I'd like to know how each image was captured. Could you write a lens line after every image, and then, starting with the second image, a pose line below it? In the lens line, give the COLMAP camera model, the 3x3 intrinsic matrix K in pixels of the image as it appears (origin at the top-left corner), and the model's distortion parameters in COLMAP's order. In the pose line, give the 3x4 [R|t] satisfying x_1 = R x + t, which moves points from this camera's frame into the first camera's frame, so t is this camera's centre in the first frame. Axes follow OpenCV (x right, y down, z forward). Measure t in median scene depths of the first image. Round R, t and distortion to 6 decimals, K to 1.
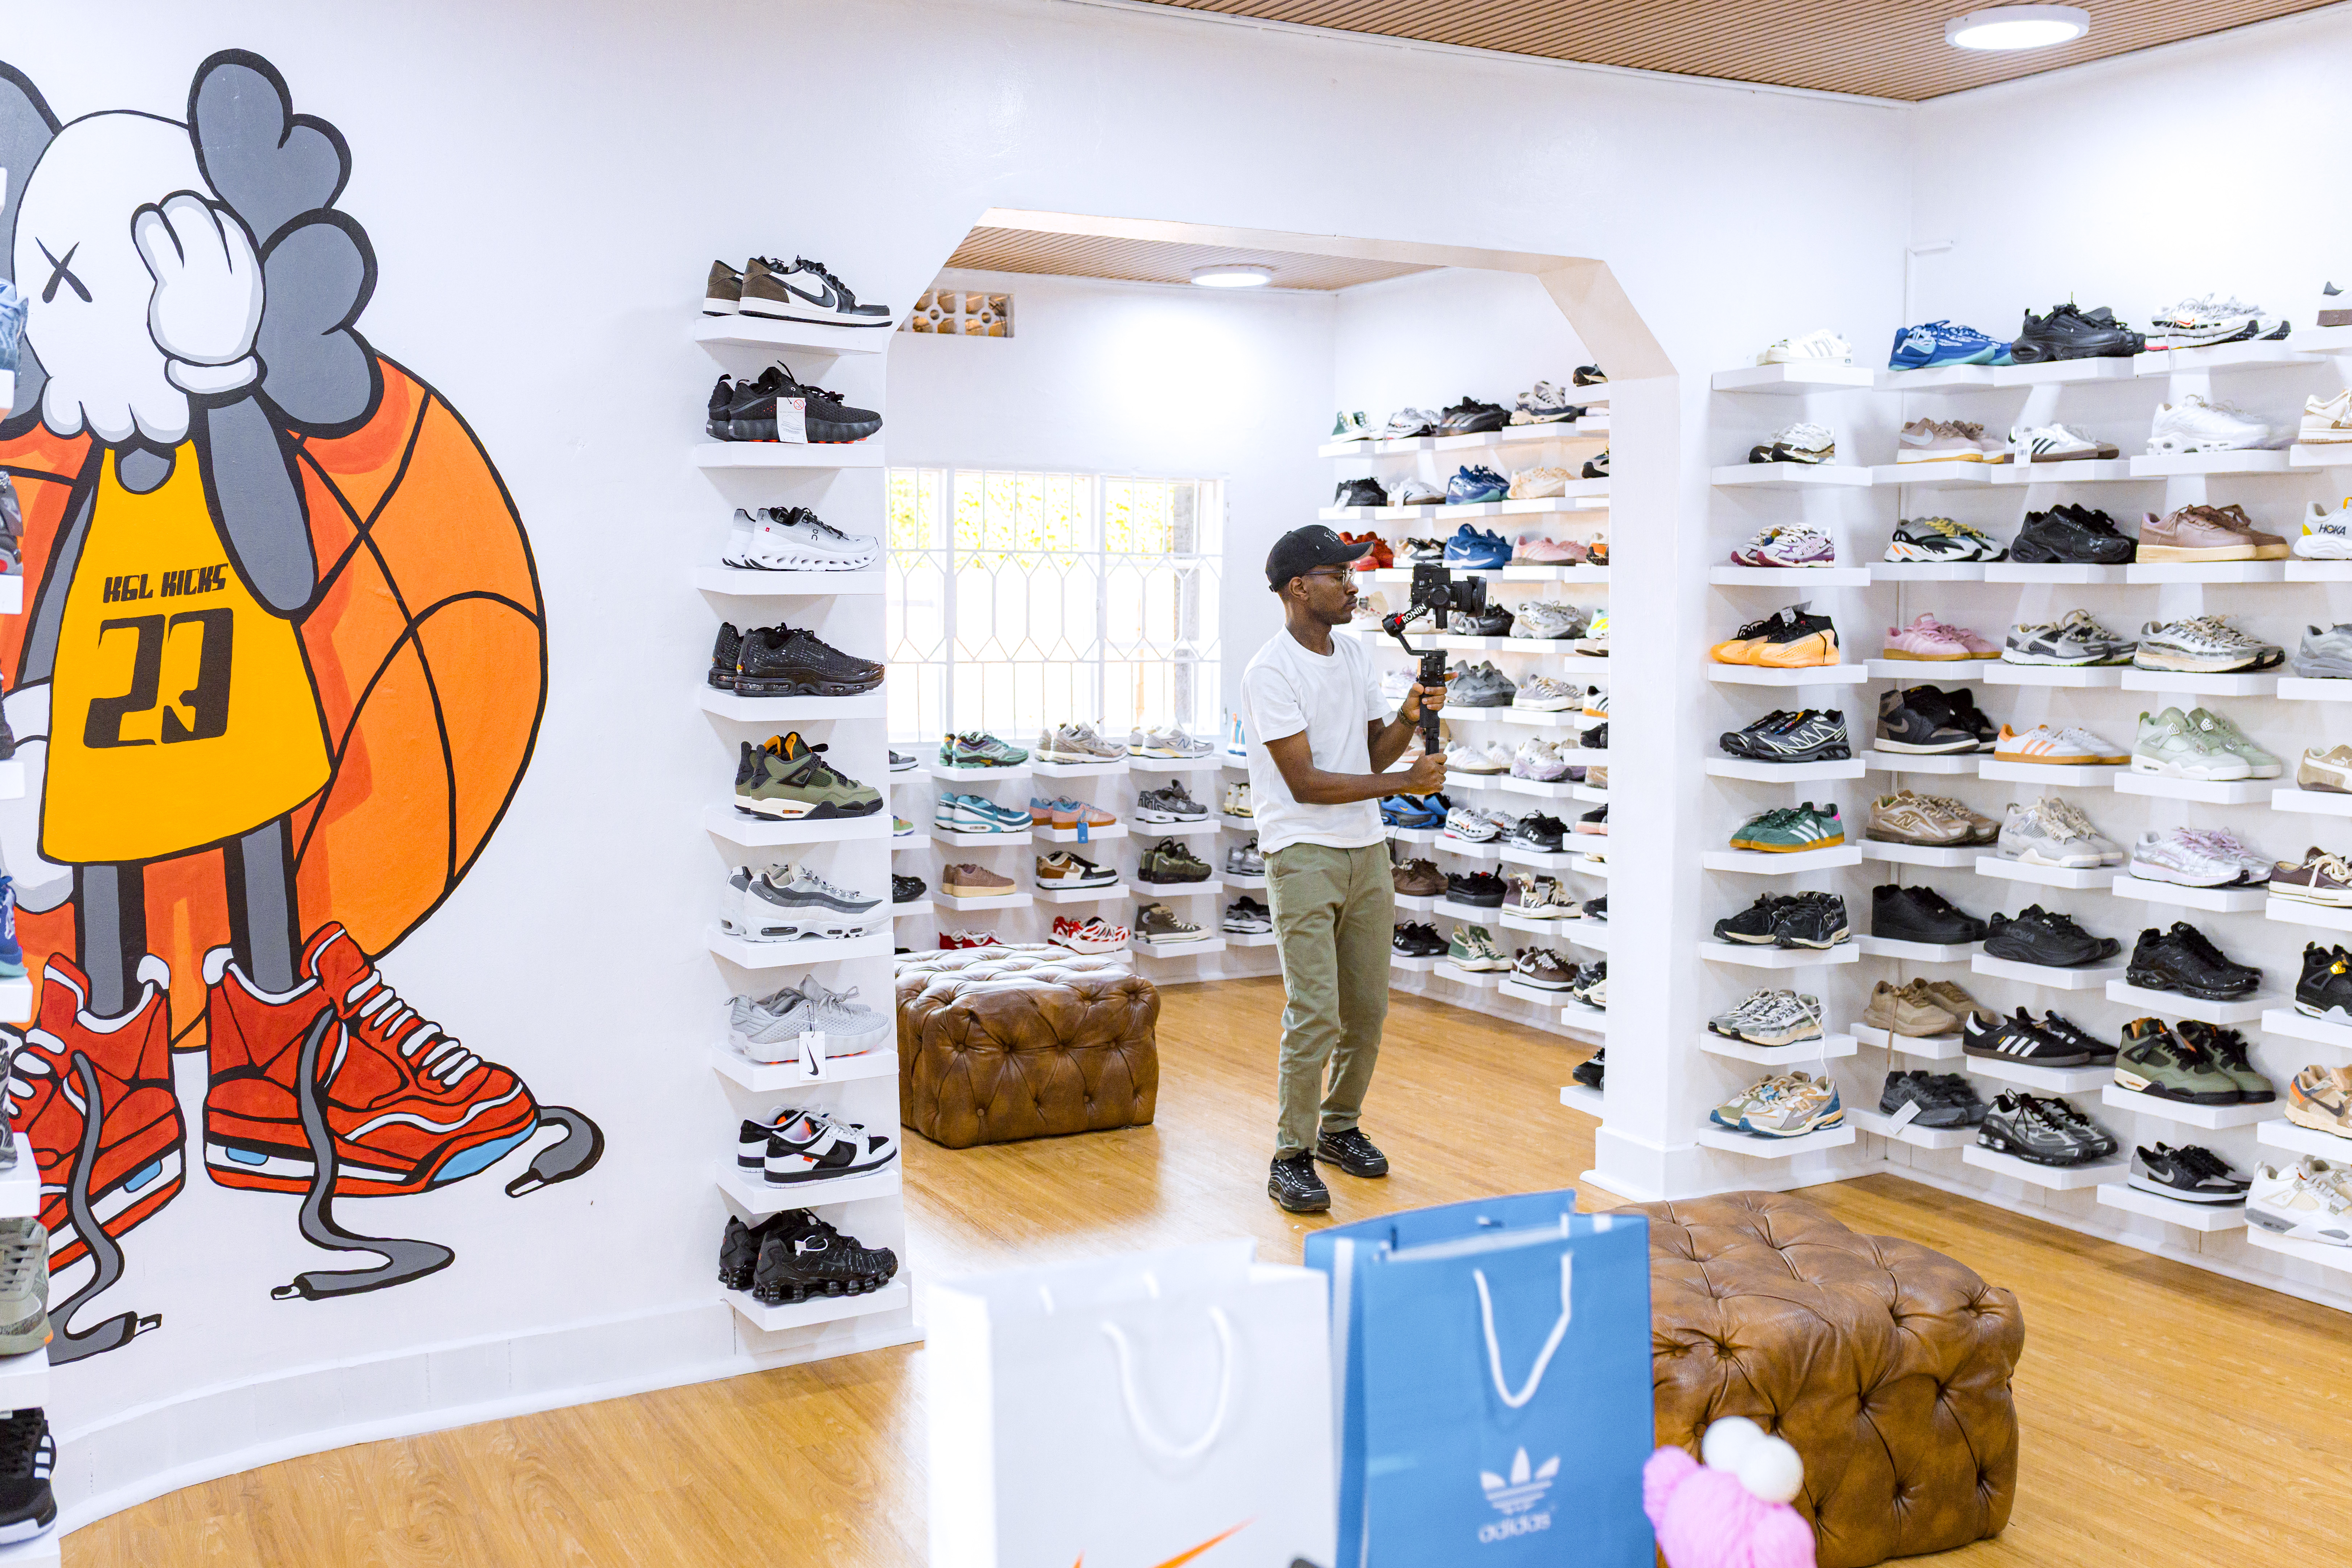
lens RADIAL K [[2175.8, 0, 1248.4], [0, 2175.8, 793.9], [0, 0, 1]] dist [-0.001354, 0.010116]
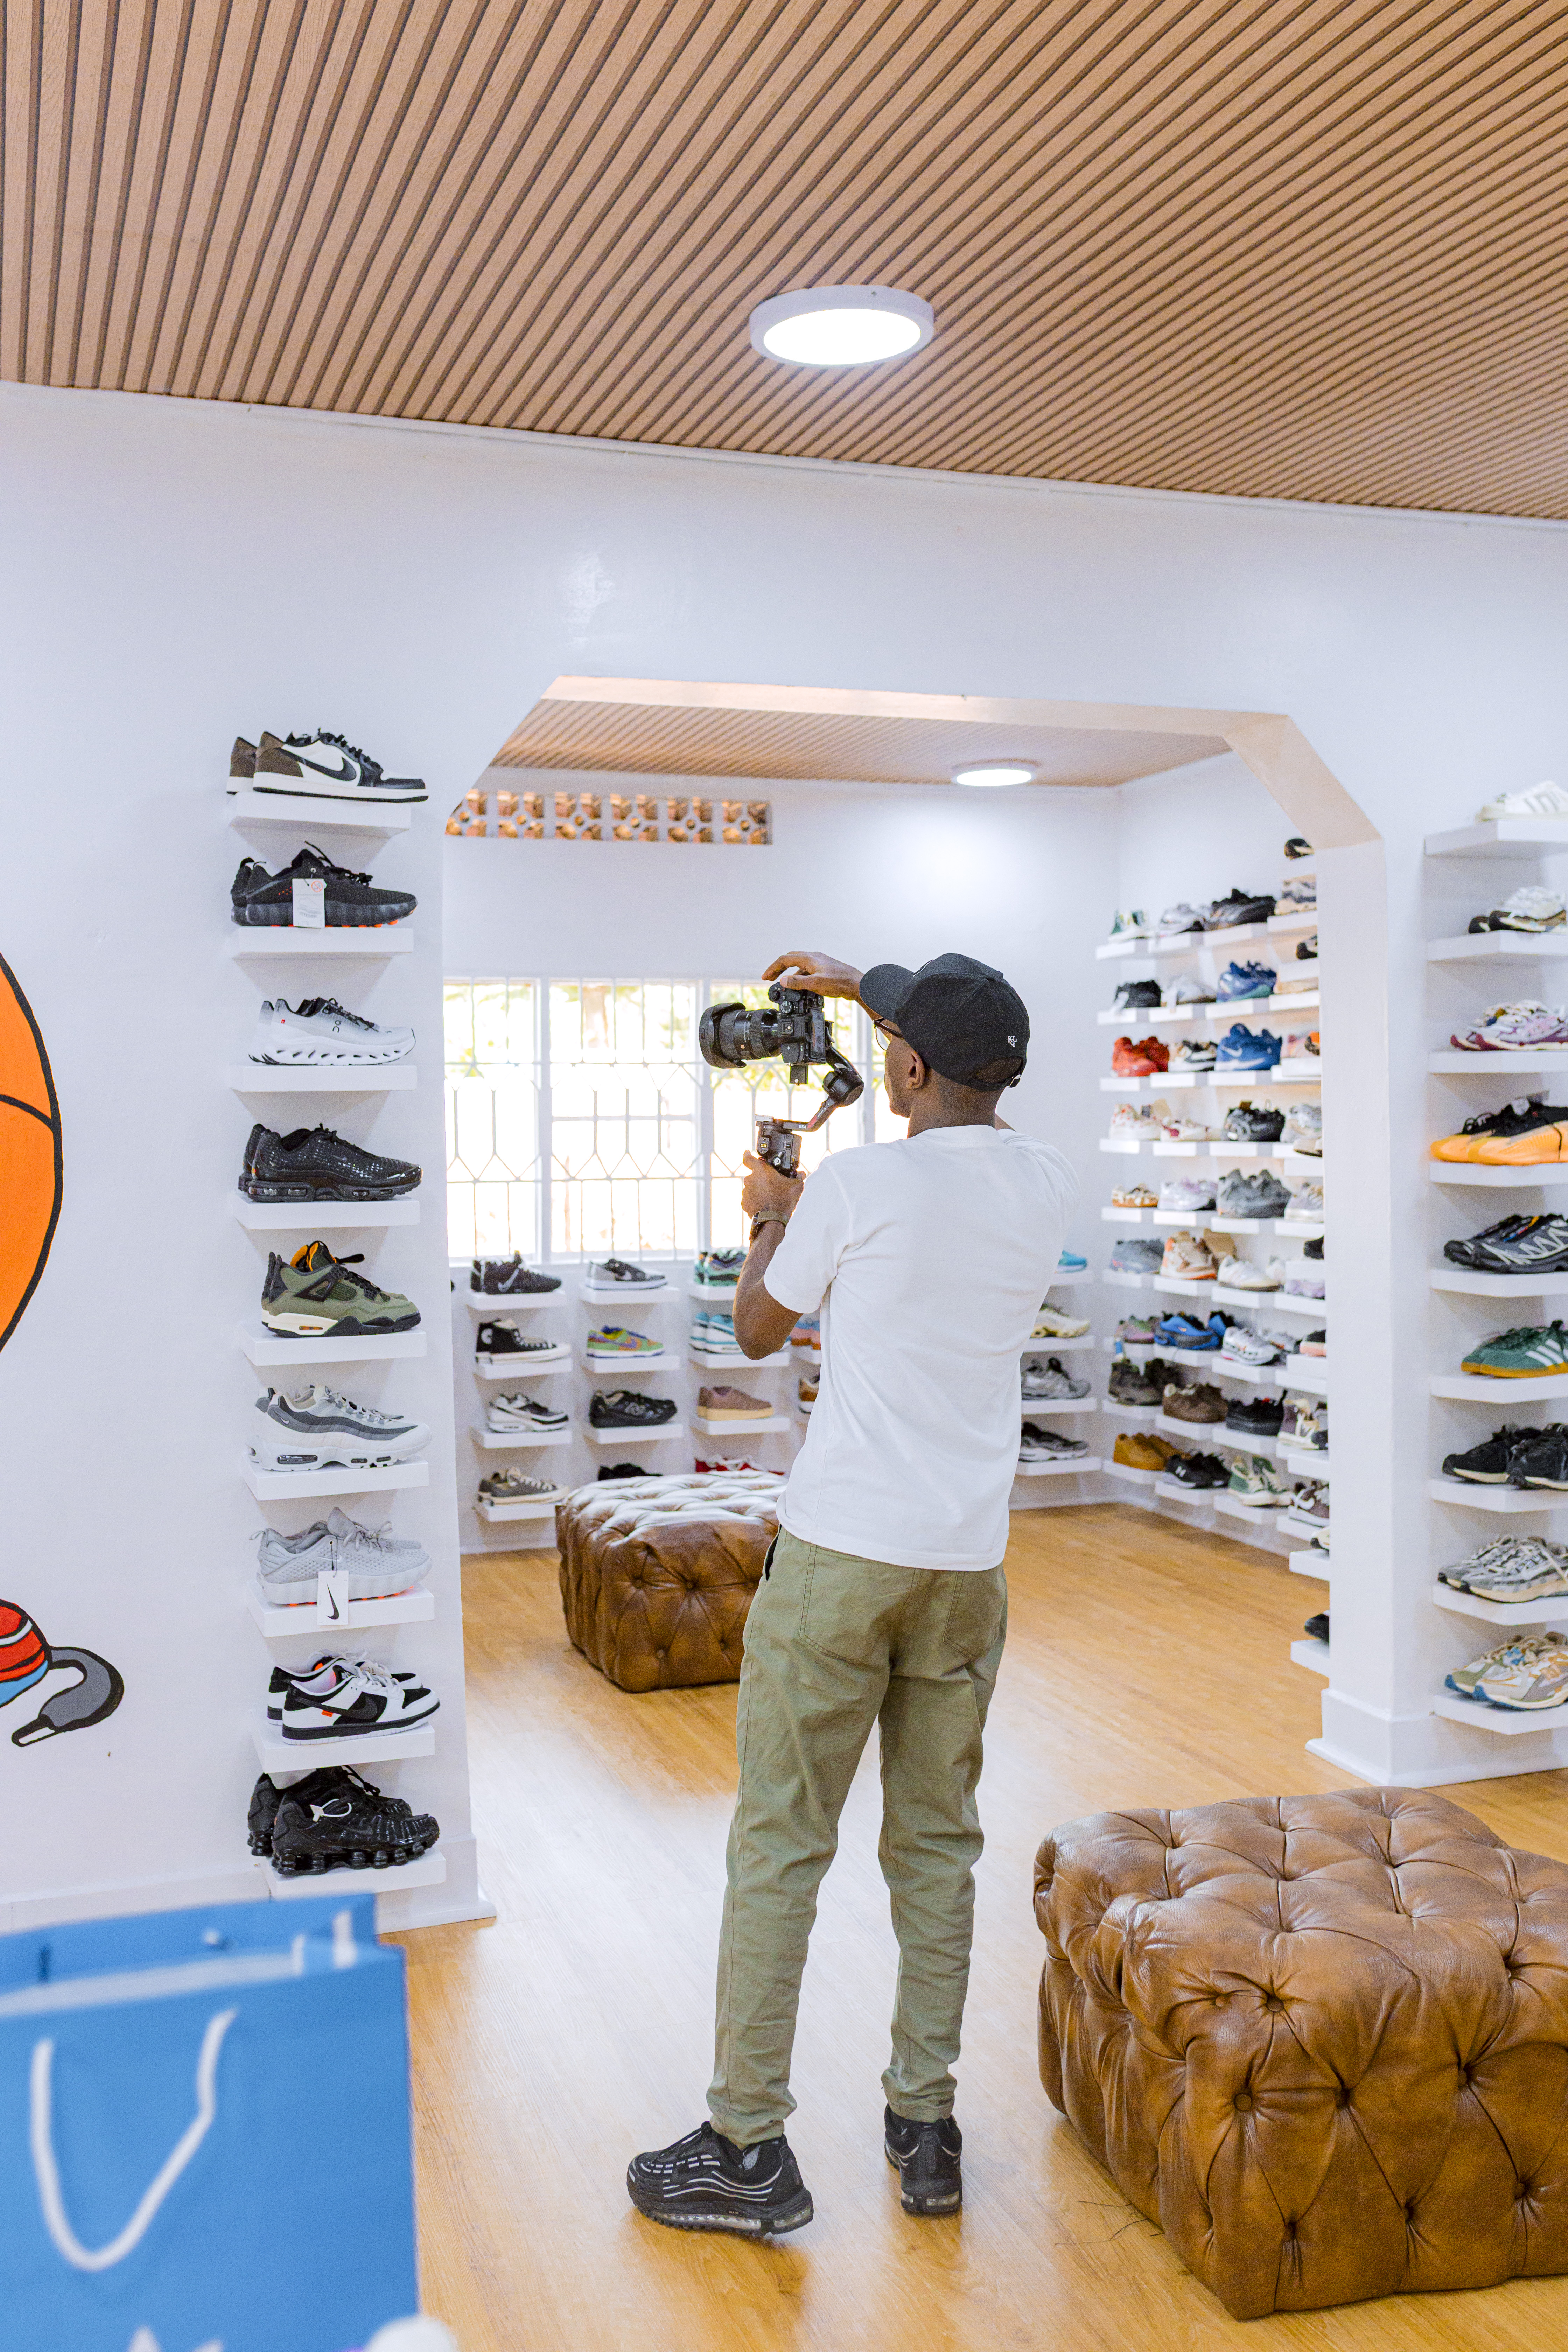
lens RADIAL K [[2175.9, 0, 784.0], [0, 2175.9, 1176.0], [0, 0, 1]] dist [-0.001354, 0.010116]
pose [[0.987114, -0.010423, -0.159678, 0.099307], [0.000121, 0.997924, -0.064395, 0.002425], [0.160018, 0.063546, 0.985067, 0.094849]]
